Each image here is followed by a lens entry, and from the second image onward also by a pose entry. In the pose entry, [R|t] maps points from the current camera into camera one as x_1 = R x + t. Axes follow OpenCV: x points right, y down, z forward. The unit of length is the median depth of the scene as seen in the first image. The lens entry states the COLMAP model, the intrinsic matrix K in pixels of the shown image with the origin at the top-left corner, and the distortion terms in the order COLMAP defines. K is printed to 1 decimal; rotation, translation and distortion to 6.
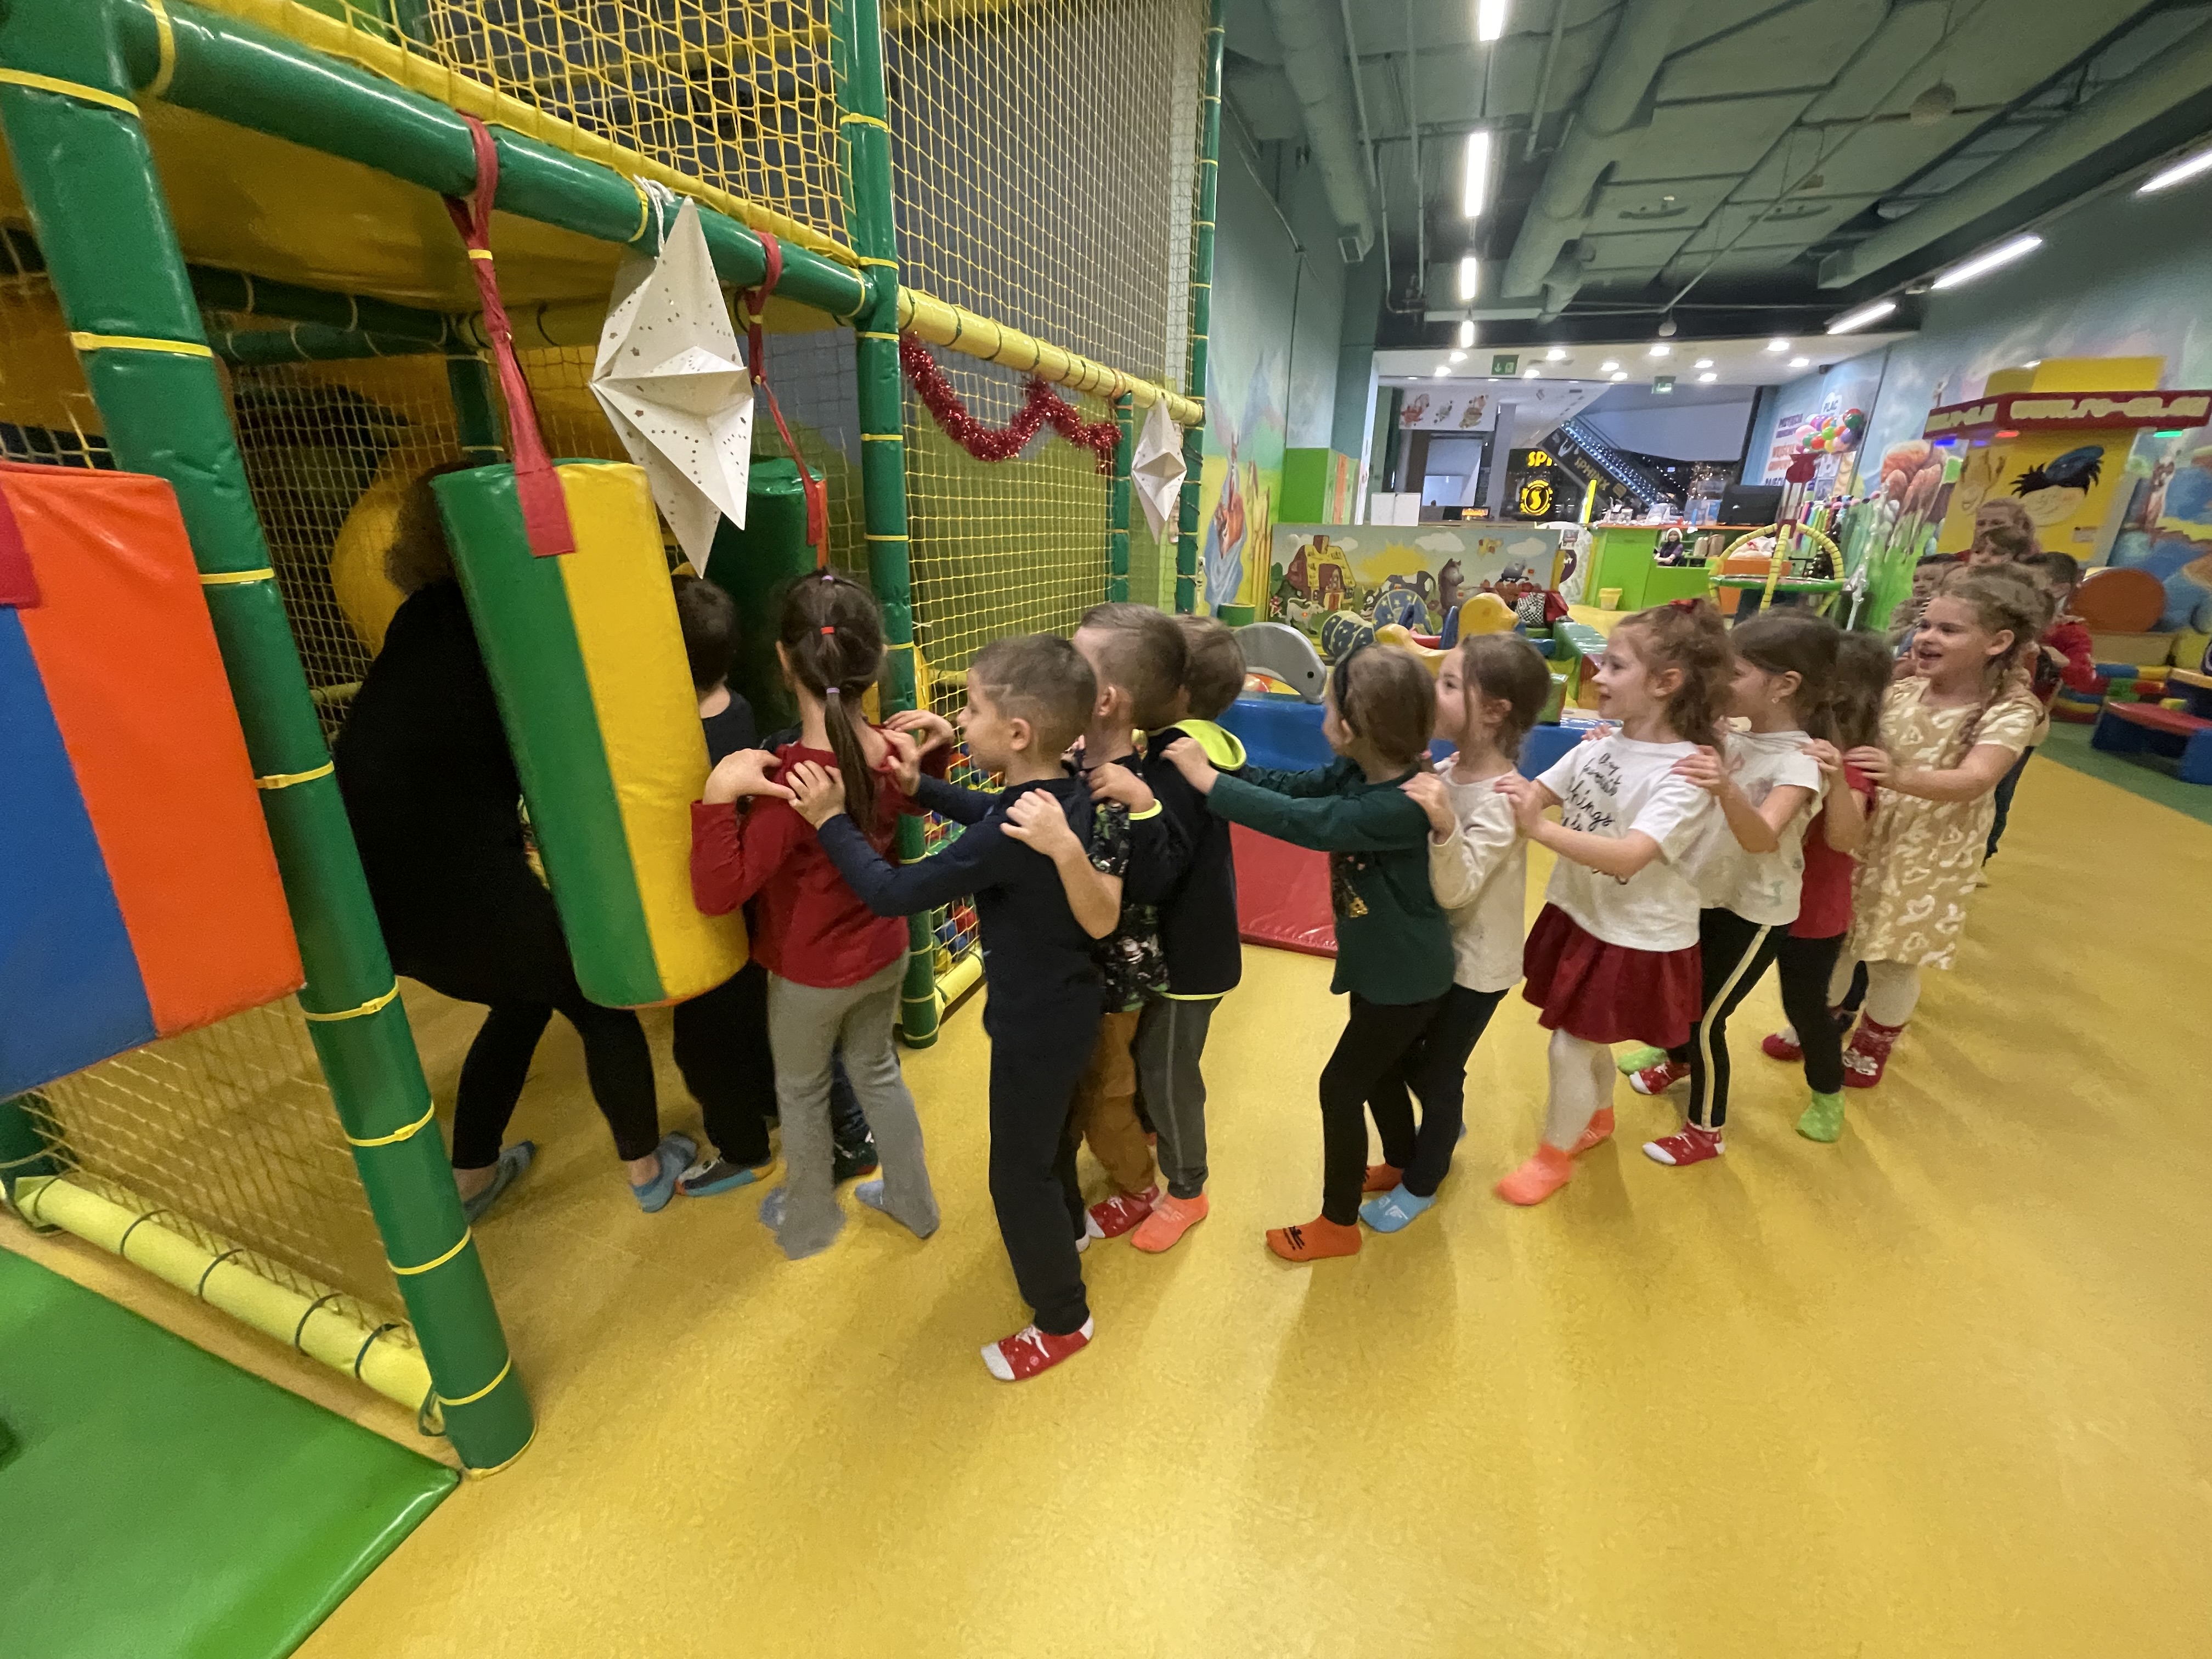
lens RADIAL K [[894.4, 0, 1109.3], [0, 894.4, 826.7], [0, 0, 1]] dist [-0.000623, 0.000275]
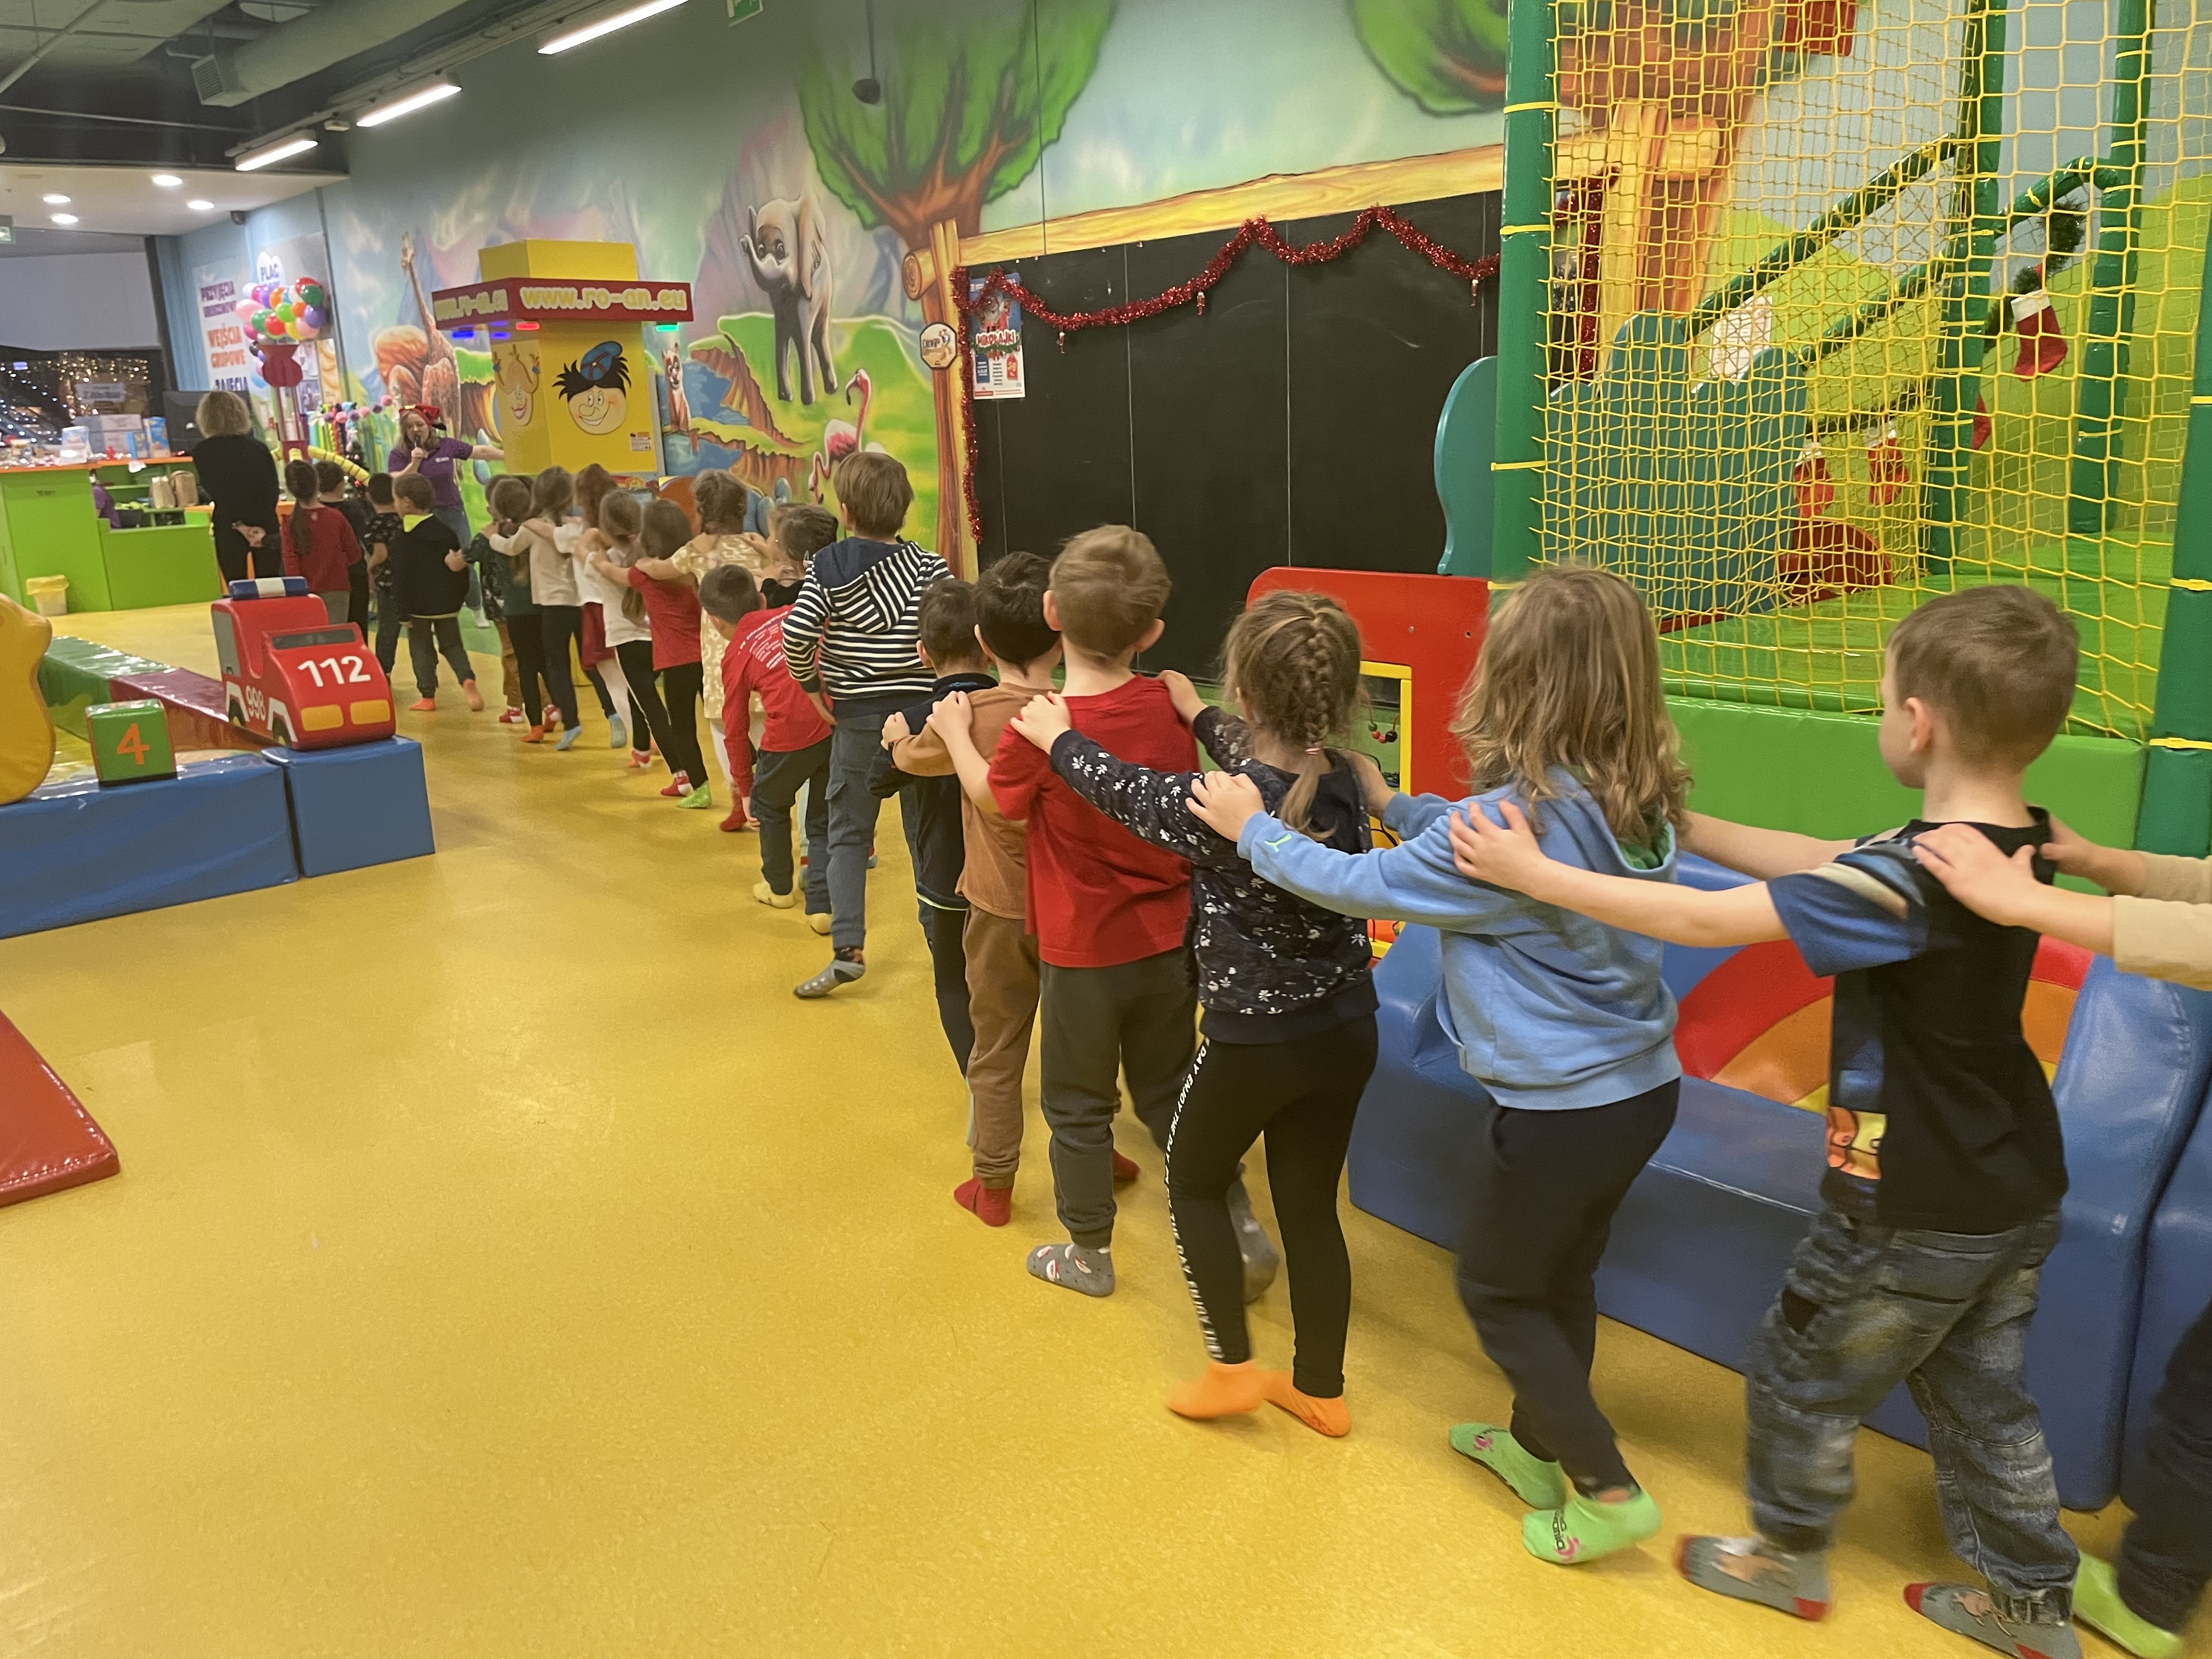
lens RADIAL K [[1686.7, 0, 1101.3], [0, 1686.7, 815.2], [0, 0, 1]] dist [0.081784, -0.120108]
pose [[0.465166, -0.240878, 0.851821, -0.103740], [0.341968, 0.936463, 0.078070, 0.018110], [-0.816504, 0.254980, 0.517983, -0.063799]]
